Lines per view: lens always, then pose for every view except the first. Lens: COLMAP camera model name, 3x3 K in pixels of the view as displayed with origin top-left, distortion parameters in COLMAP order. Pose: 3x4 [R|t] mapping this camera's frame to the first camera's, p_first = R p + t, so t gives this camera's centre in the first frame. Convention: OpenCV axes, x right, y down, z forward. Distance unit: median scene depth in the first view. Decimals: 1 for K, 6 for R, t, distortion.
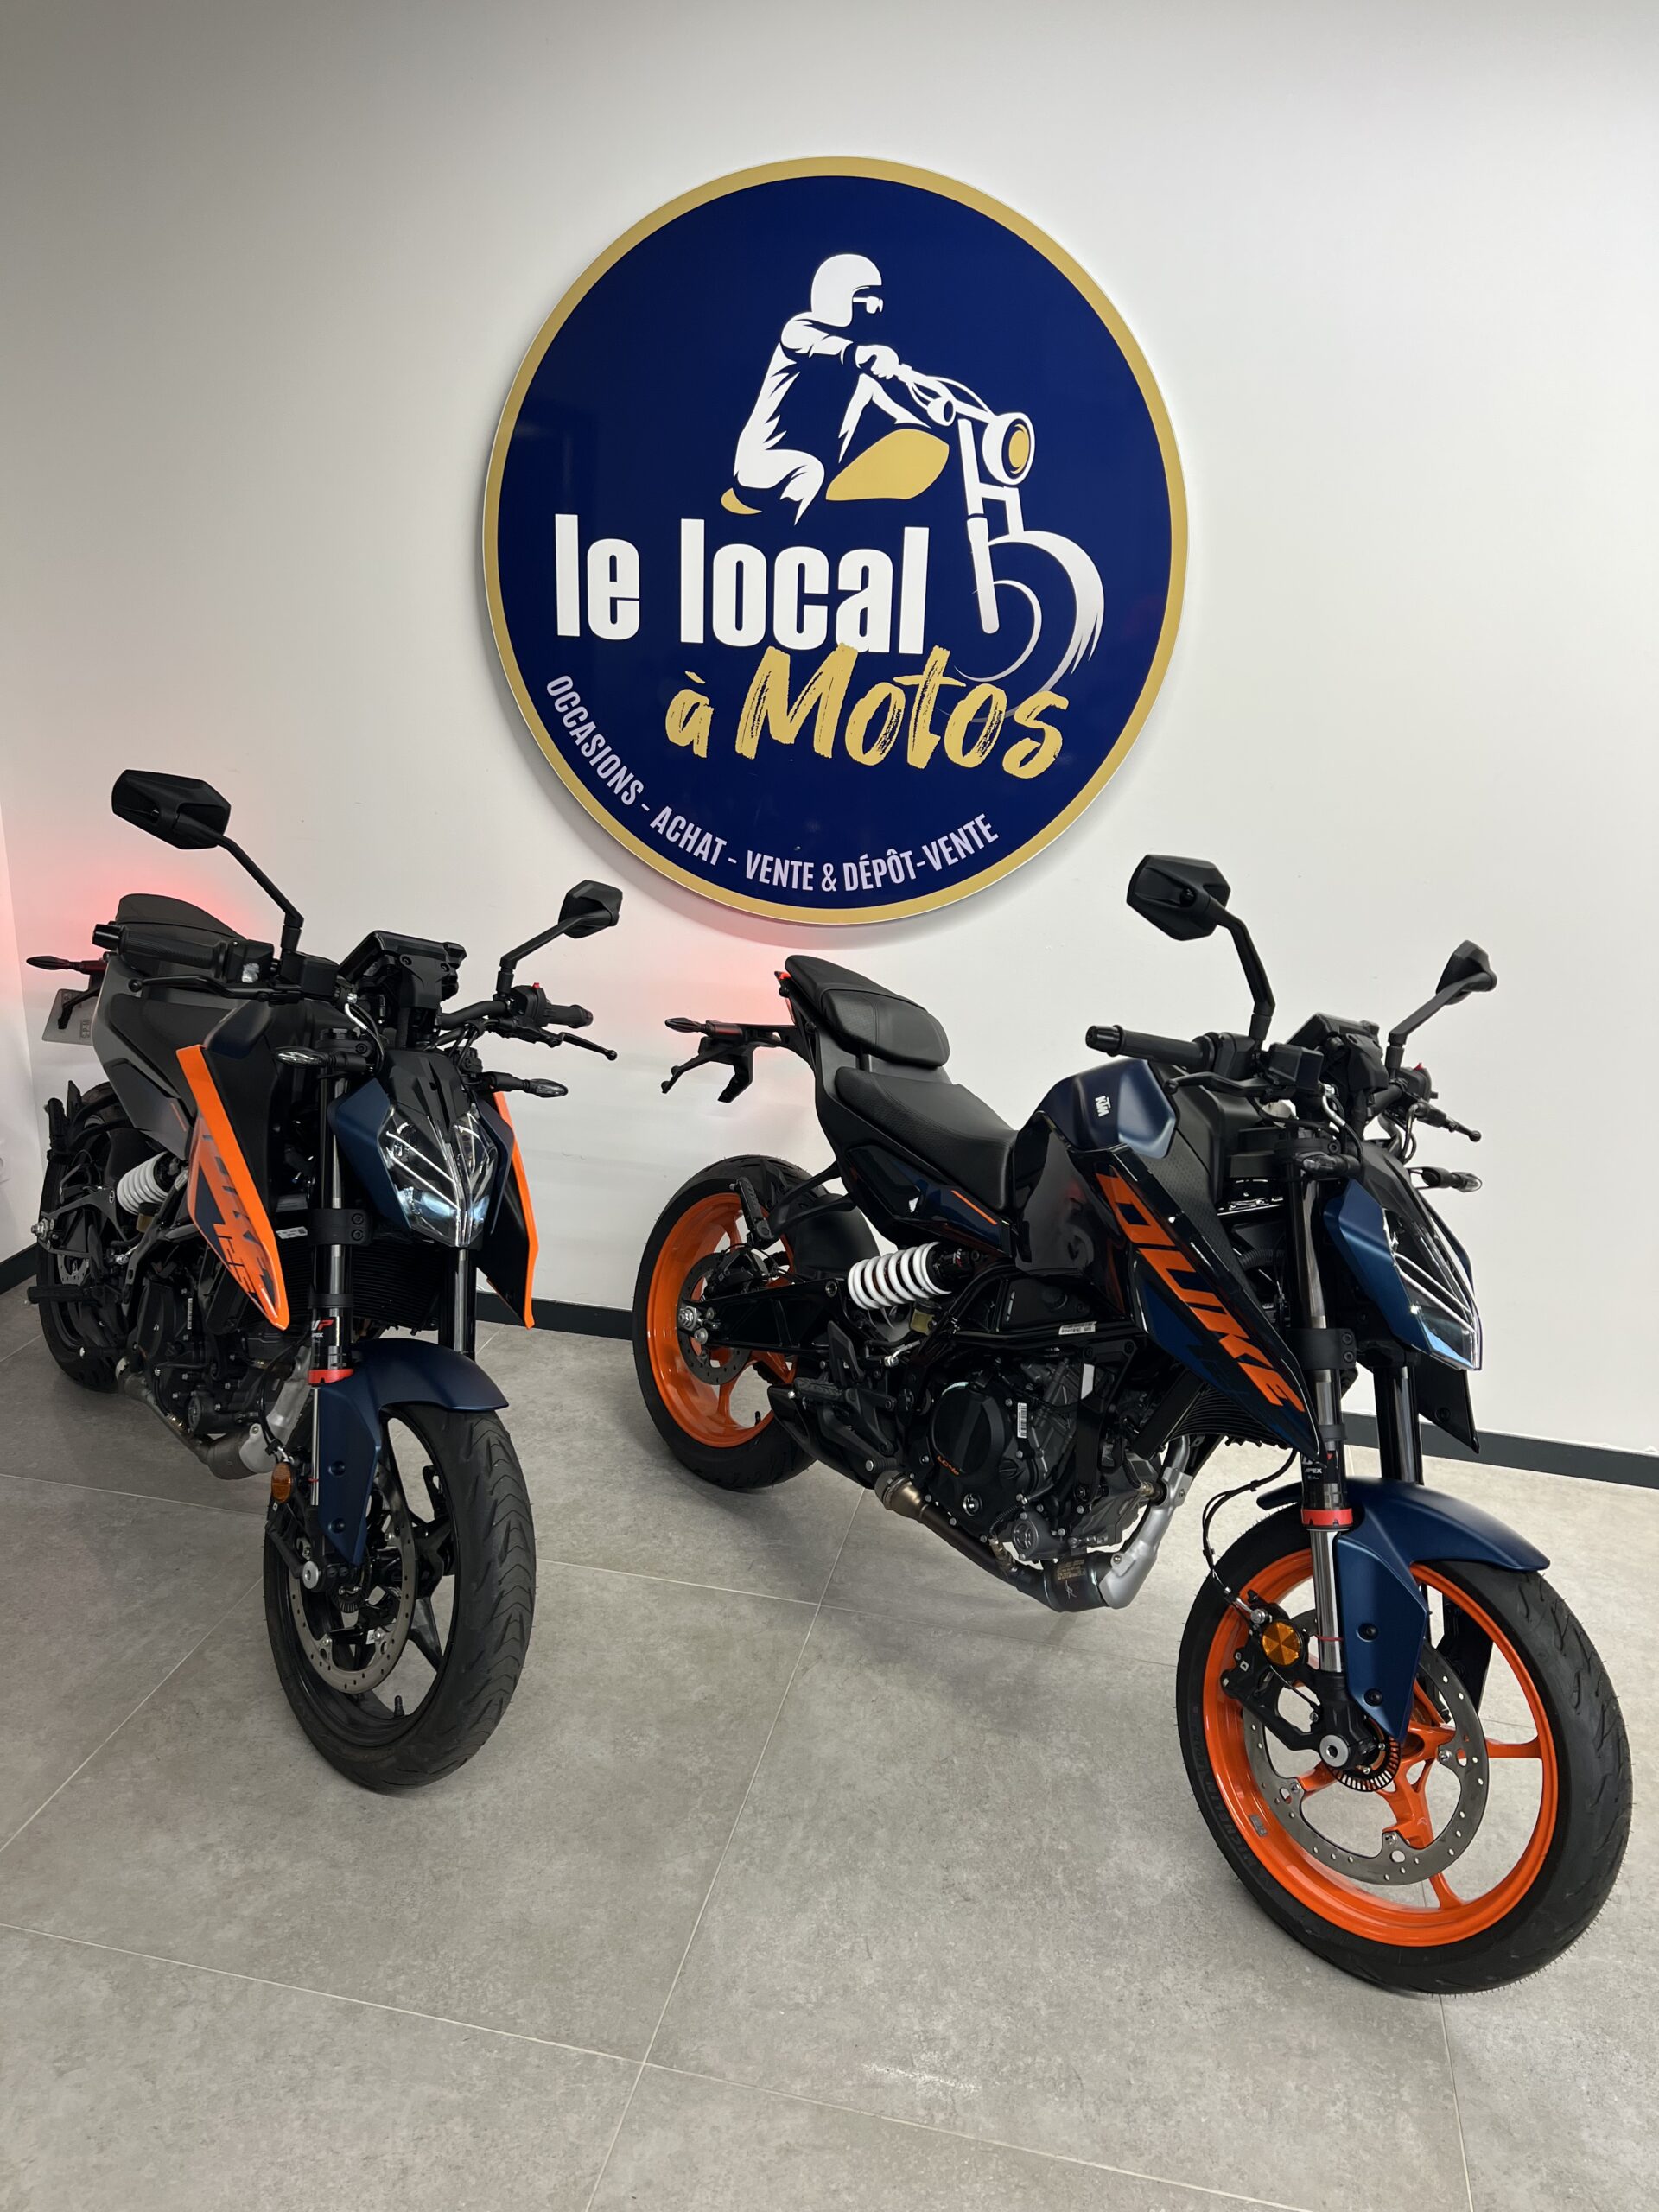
lens RADIAL K [[1664.2, 0, 850.0], [0, 1664.2, 1144.0], [0, 0, 1]] dist [0.049793, -0.062427]
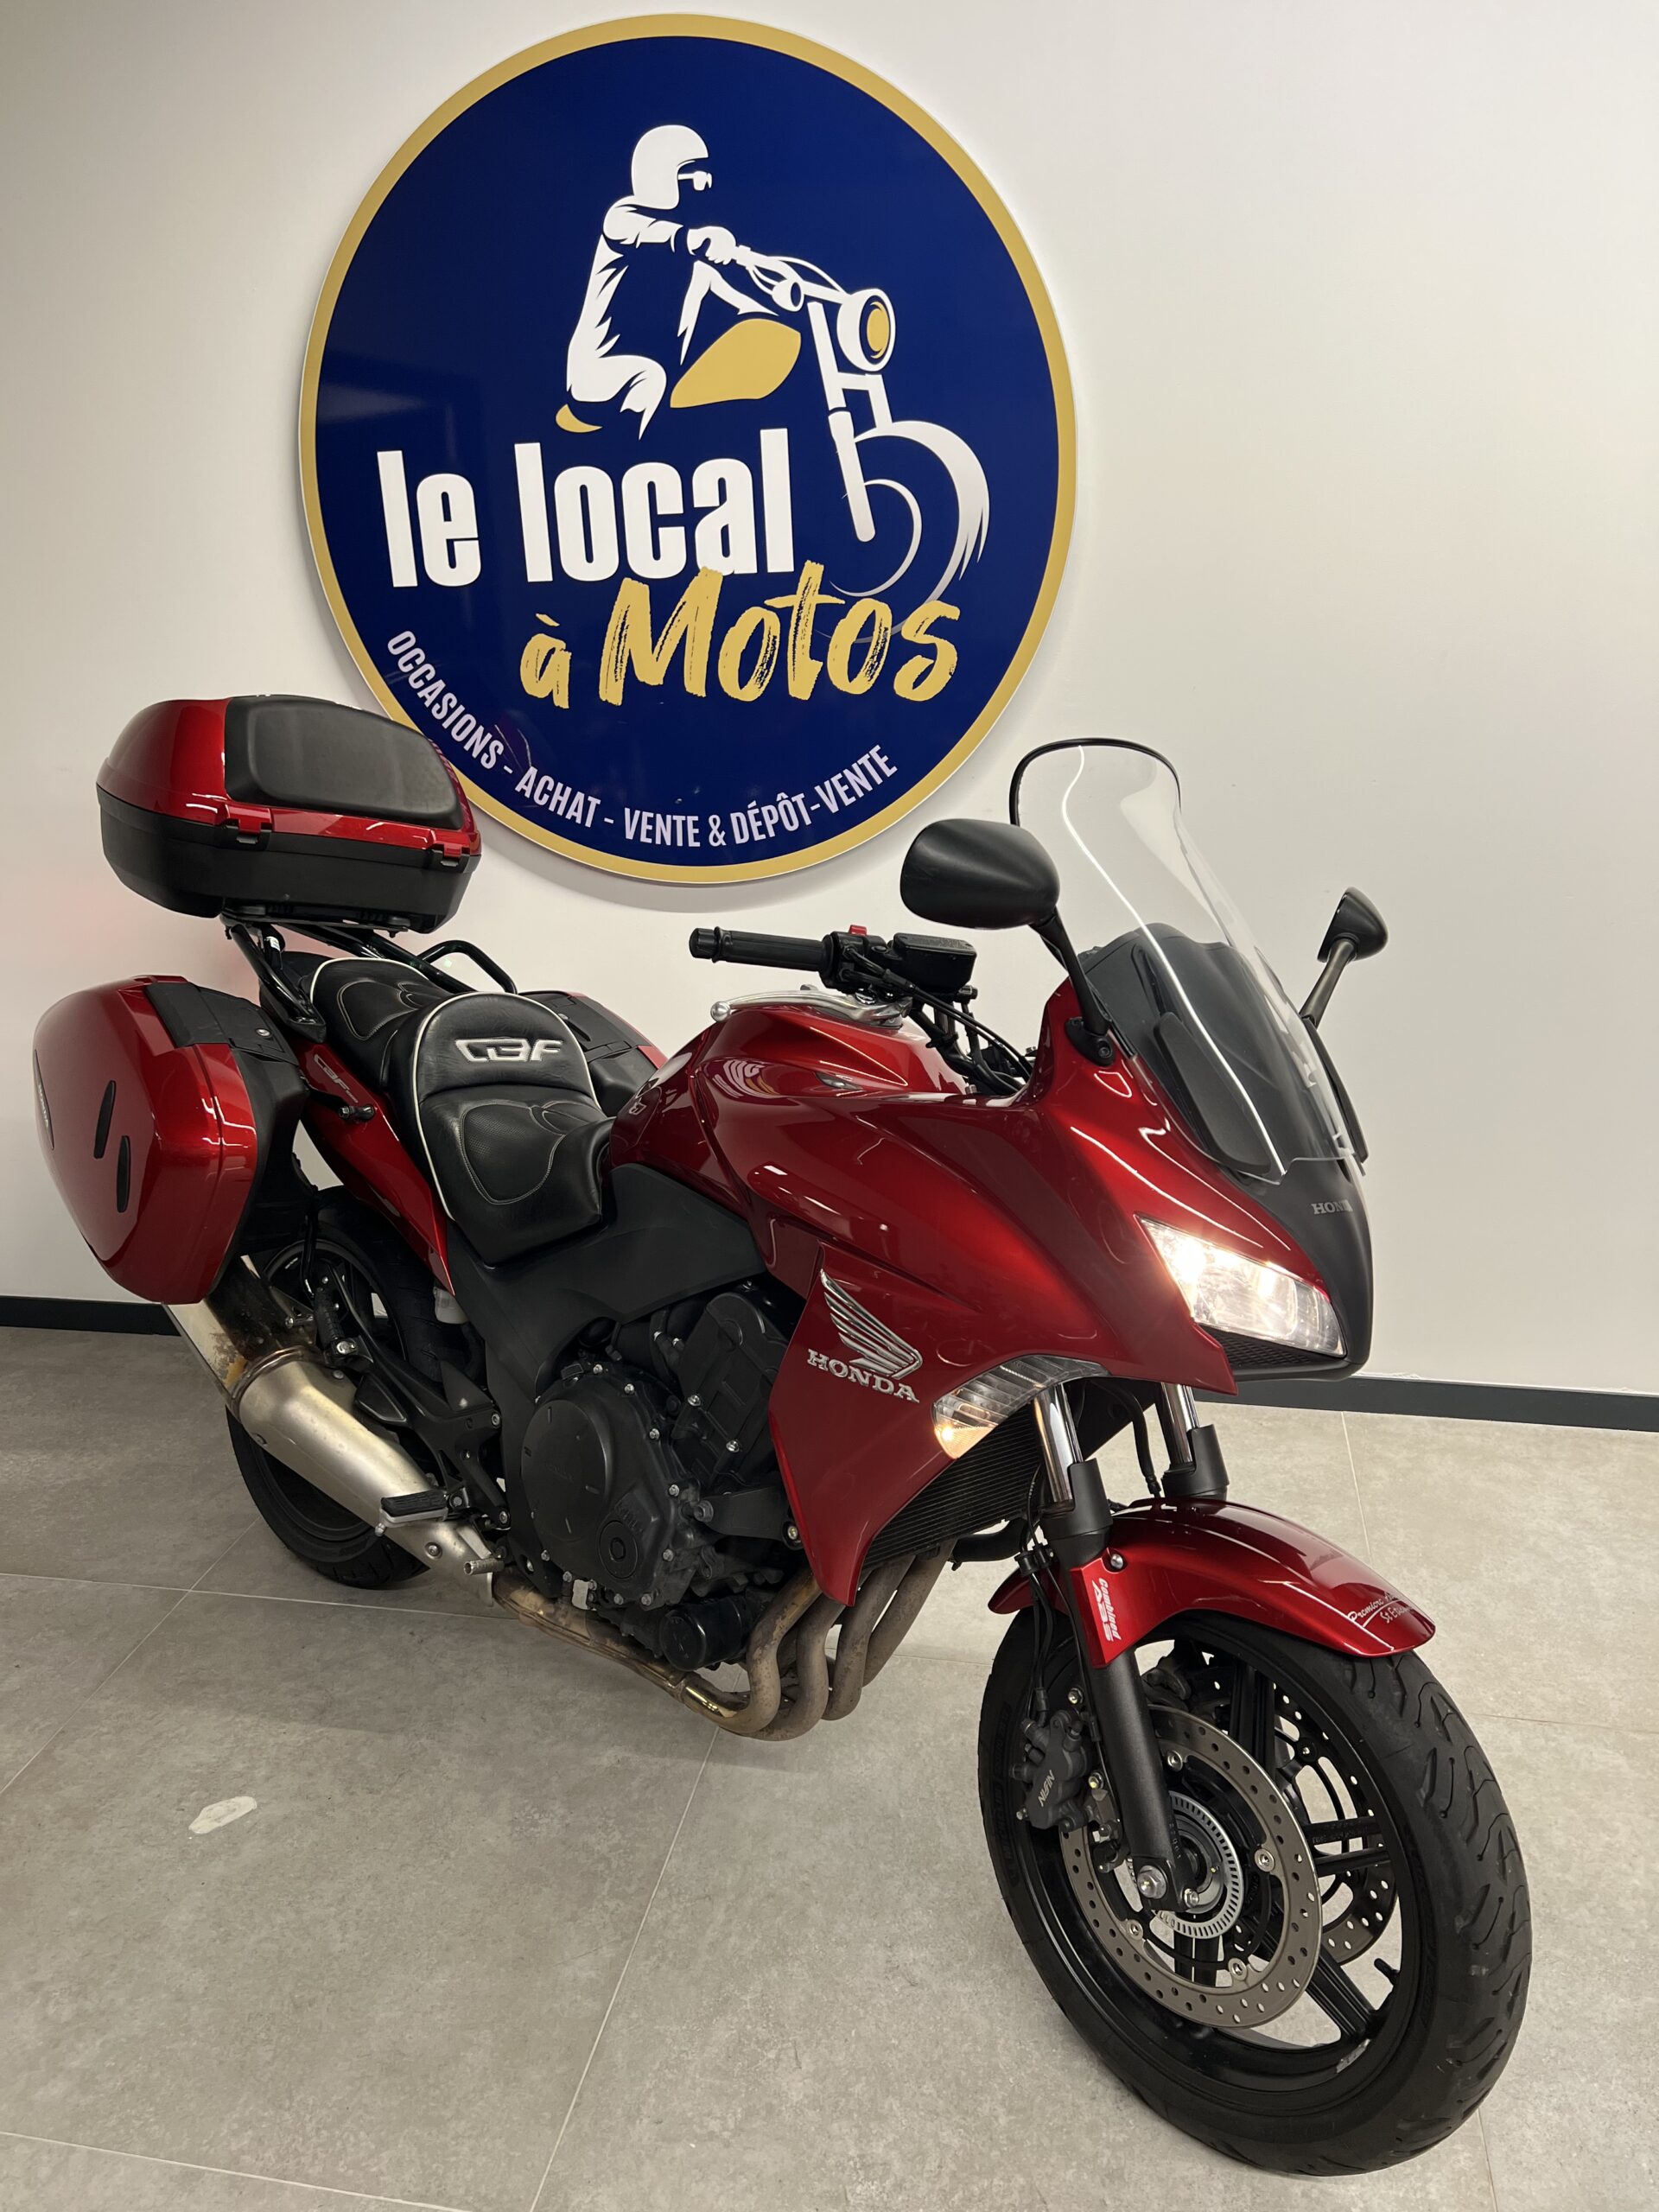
lens RADIAL K [[1664.2, 0, 842.7], [0, 1664.2, 1135.7], [0, 0, 1]] dist [0.049793, -0.062427]
pose [[0.996832, -0.078852, -0.010362, 0.055454], [0.078878, 0.996882, 0.002114, 0.009057], [0.010164, -0.002924, 0.999944, 0.102074]]
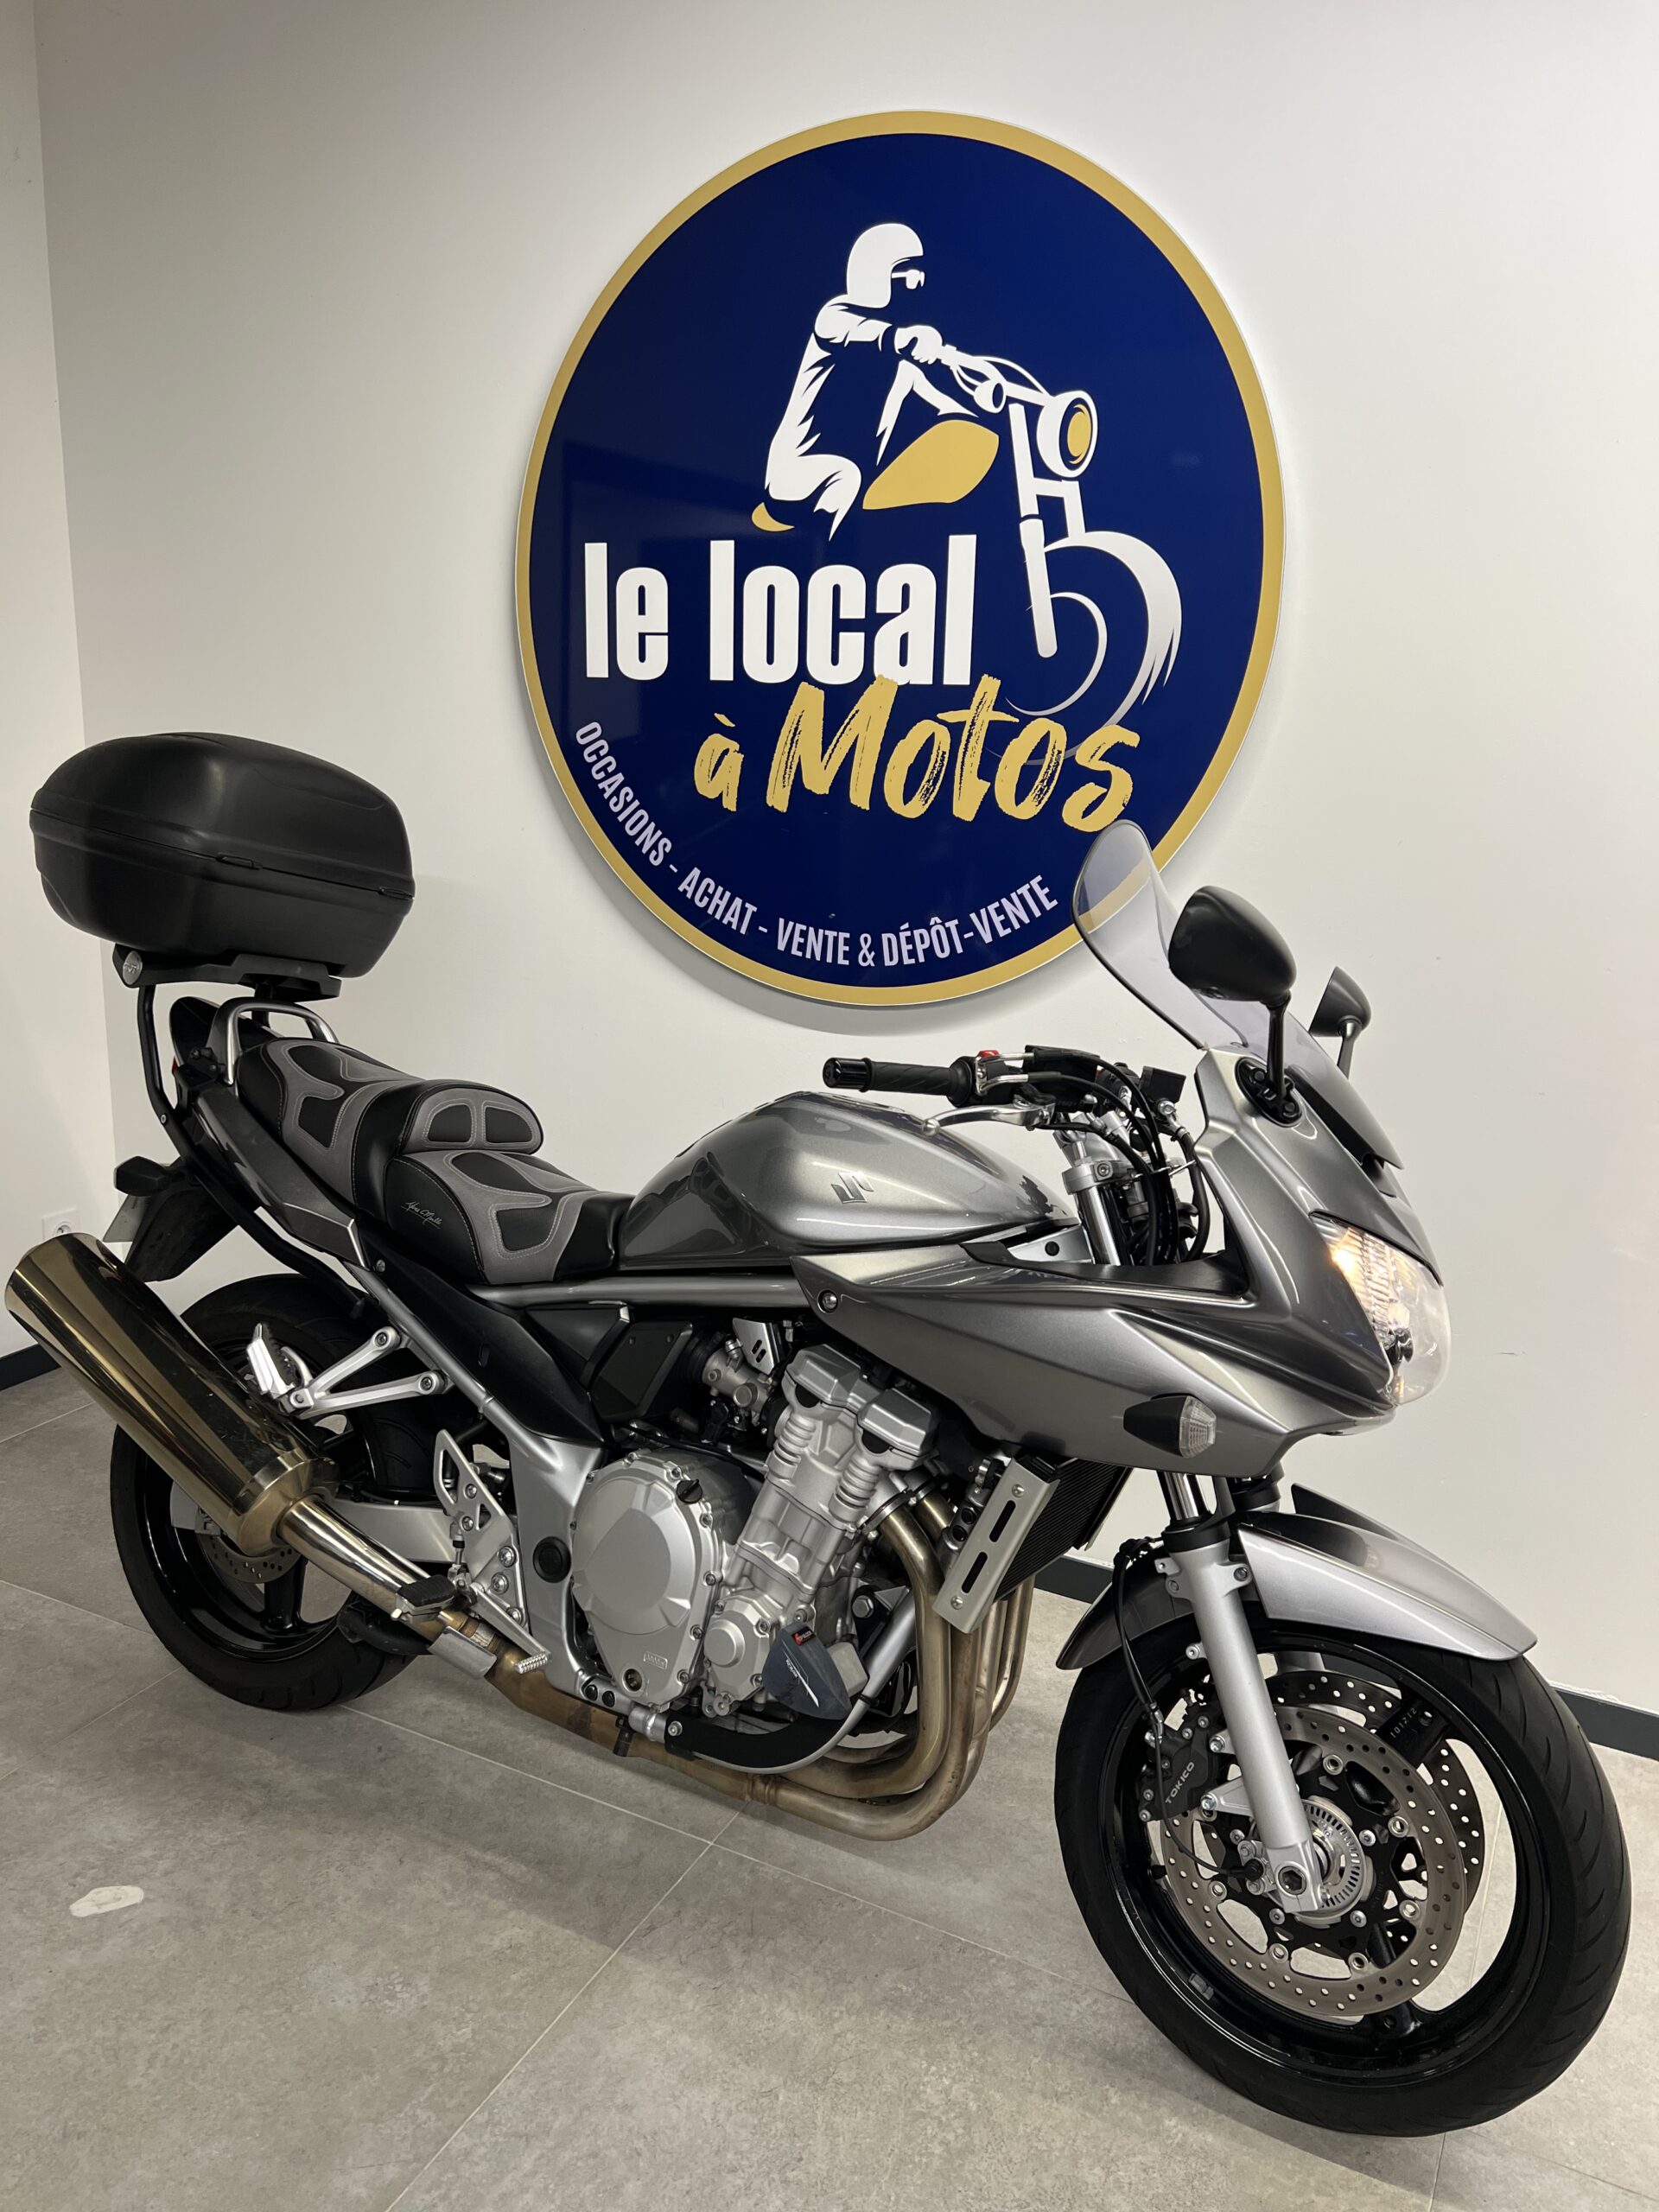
lens RADIAL K [[1664.2, 0, 837.3], [0, 1664.2, 1139.7], [0, 0, 1]] dist [0.049793, -0.062427]
pose [[0.966907, 0.050329, -0.250114, 0.201637], [-0.073082, 0.993906, -0.082527, 0.007001], [0.244436, 0.098075, 0.964693, 0.201343]]
